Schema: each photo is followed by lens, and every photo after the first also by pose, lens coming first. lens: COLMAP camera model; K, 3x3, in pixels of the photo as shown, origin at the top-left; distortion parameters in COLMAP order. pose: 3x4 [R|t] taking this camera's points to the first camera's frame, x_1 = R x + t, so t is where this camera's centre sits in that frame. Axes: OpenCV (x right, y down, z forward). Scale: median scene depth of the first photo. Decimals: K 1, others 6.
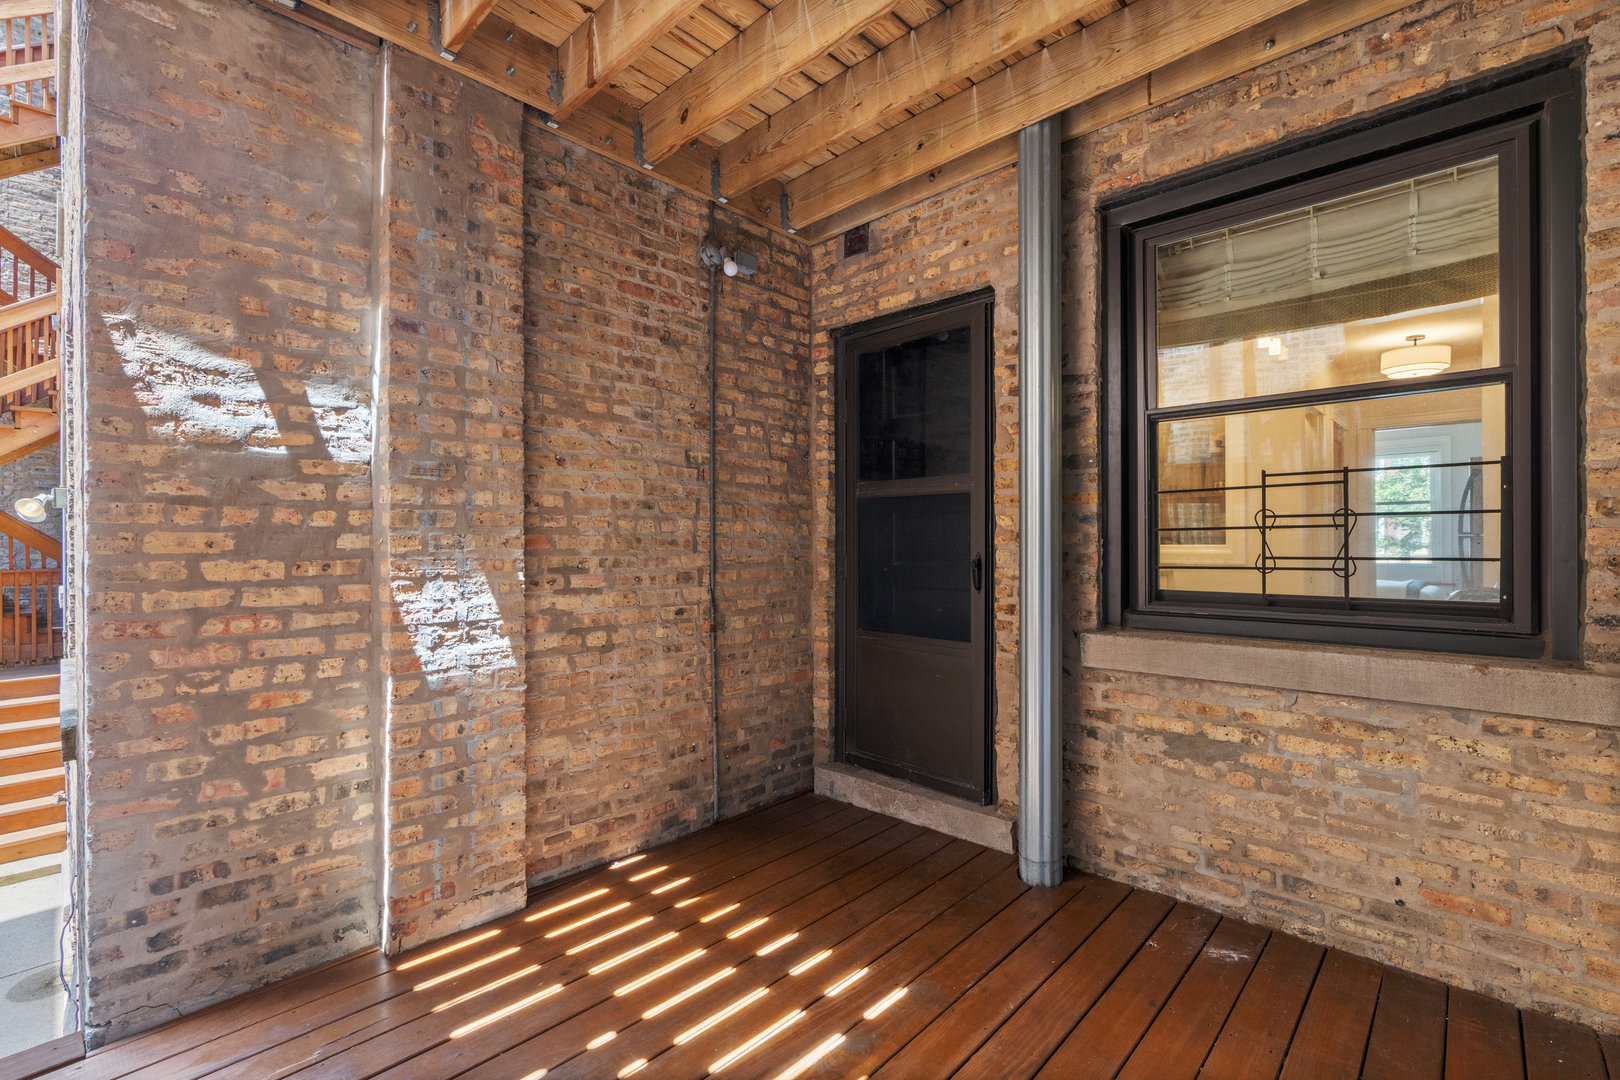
lens RADIAL K [[717.7, 0, 820.0], [0, 717.7, 542.0], [0, 0, 1]] dist [-0.010991, 0.000899]
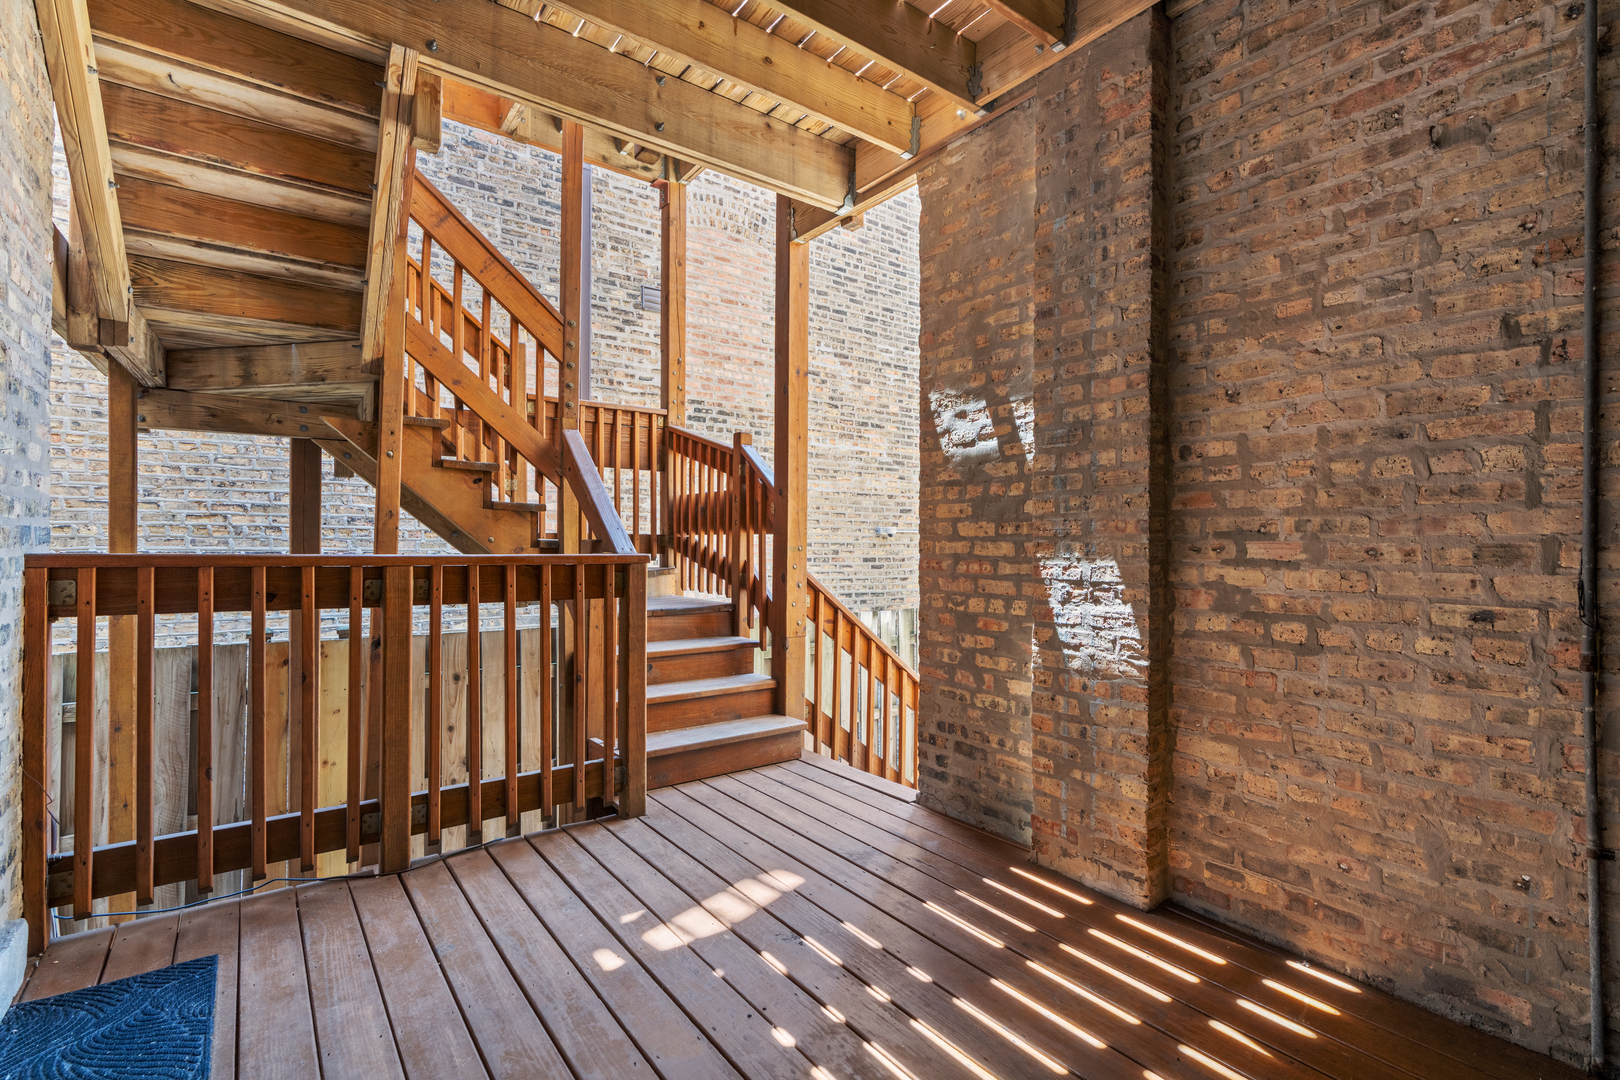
lens RADIAL K [[740.6, 0, 820.3], [0, 740.6, 536.5], [0, 0, 1]] dist [-0.002815, 0.001356]
pose [[-0.172647, -0.005283, -0.984970, 0.582071], [-0.000891, 0.999986, -0.005207, 0.051573], [0.984983, -0.000022, -0.172649, 0.781962]]
